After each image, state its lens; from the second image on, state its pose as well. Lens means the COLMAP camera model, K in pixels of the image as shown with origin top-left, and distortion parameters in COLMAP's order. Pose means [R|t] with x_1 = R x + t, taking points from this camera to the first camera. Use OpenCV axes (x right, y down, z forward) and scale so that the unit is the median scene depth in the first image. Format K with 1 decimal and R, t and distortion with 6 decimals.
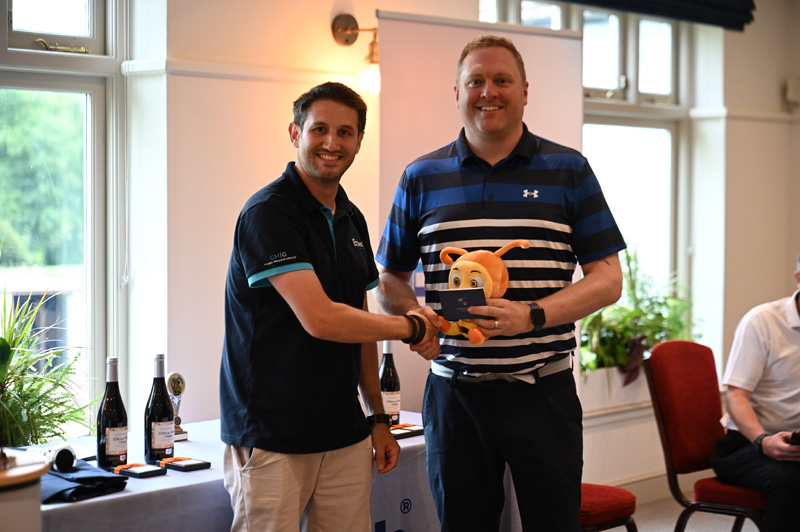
lens RADIAL K [[1606.8, 0, 420.3], [0, 1606.8, 256.3], [0, 0, 1]] dist [-0.009569, 0.000000]
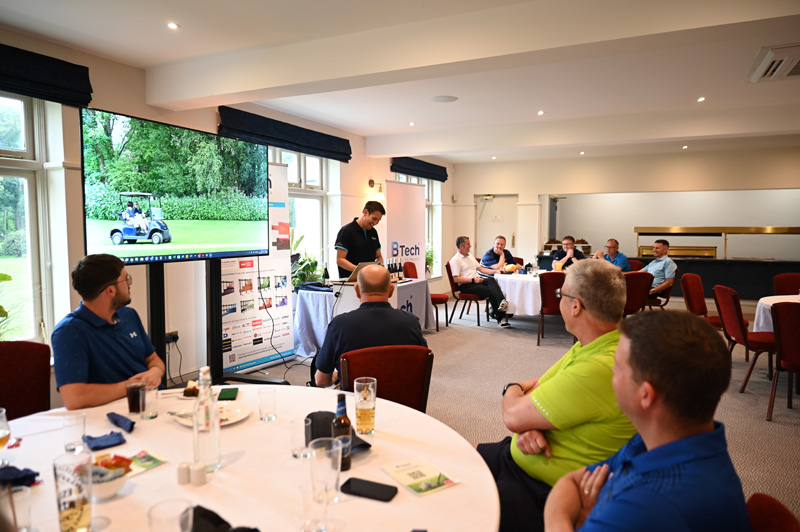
lens RADIAL K [[542.9, 0, 397.6], [0, 542.9, 267.1], [0, 0, 1]] dist [0.017022, 0.002767]
pose [[0.969675, -0.021182, 0.243478, -0.331805], [0.011868, 0.999143, 0.039655, 0.013411], [-0.244110, -0.035563, 0.969095, -0.342190]]
